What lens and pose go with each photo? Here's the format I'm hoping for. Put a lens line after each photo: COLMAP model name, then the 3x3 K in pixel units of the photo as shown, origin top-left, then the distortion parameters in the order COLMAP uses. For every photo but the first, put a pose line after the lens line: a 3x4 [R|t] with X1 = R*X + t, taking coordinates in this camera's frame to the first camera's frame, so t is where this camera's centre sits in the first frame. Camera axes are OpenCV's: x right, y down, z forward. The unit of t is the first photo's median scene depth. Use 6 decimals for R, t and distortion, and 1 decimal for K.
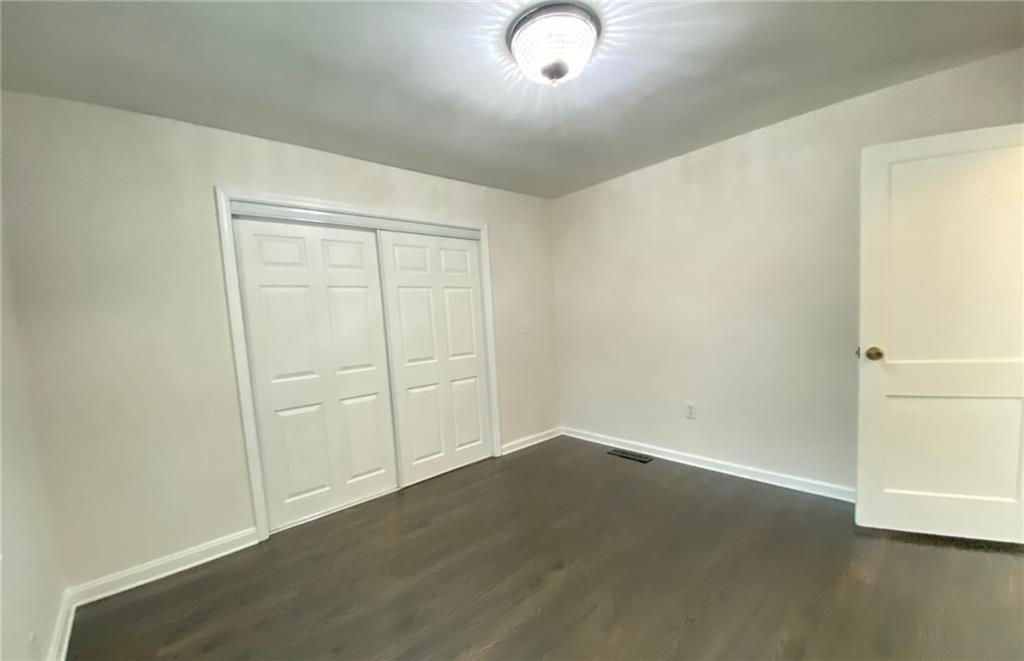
lens RADIAL K [[412.7, 0, 512.0], [0, 412.7, 330.5], [0, 0, 1]] dist [-0.000594, -0.000135]
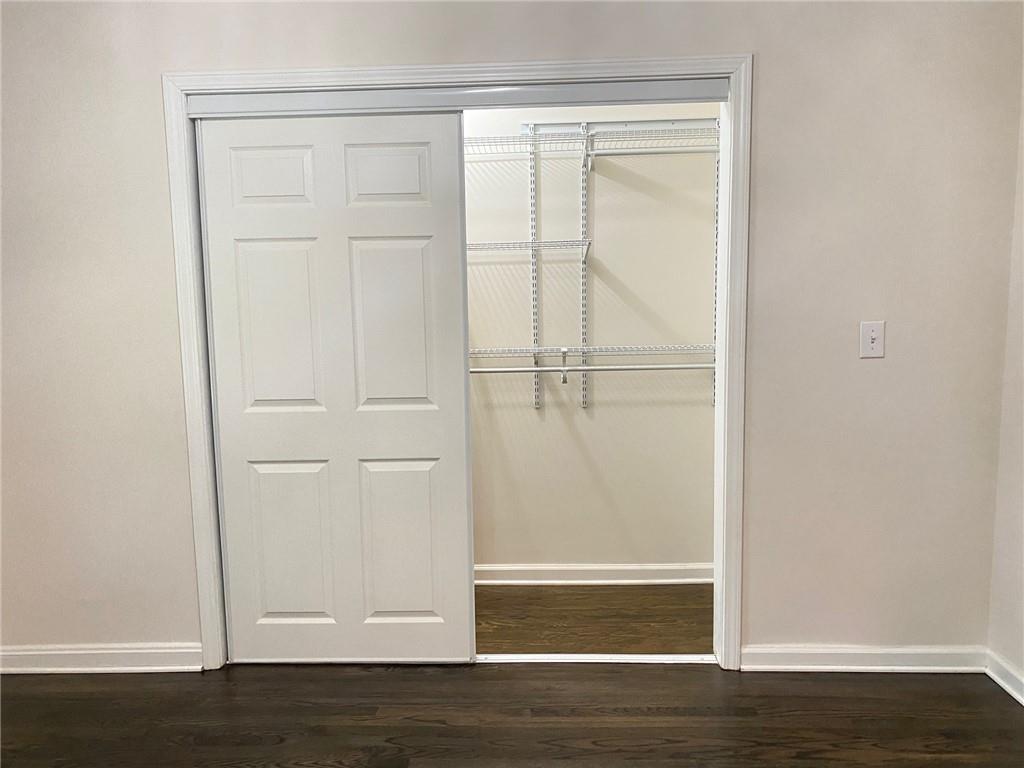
lens RADIAL K [[841.0, 0, 512.0], [0, 841.0, 384.0], [0, 0, 1]] dist [-0.004203, 0.001192]
pose [[0.708213, 0.102790, -0.698476, 0.512829], [-0.046019, 0.993961, 0.099614, -0.045482], [0.704498, -0.038404, 0.708666, 0.454702]]
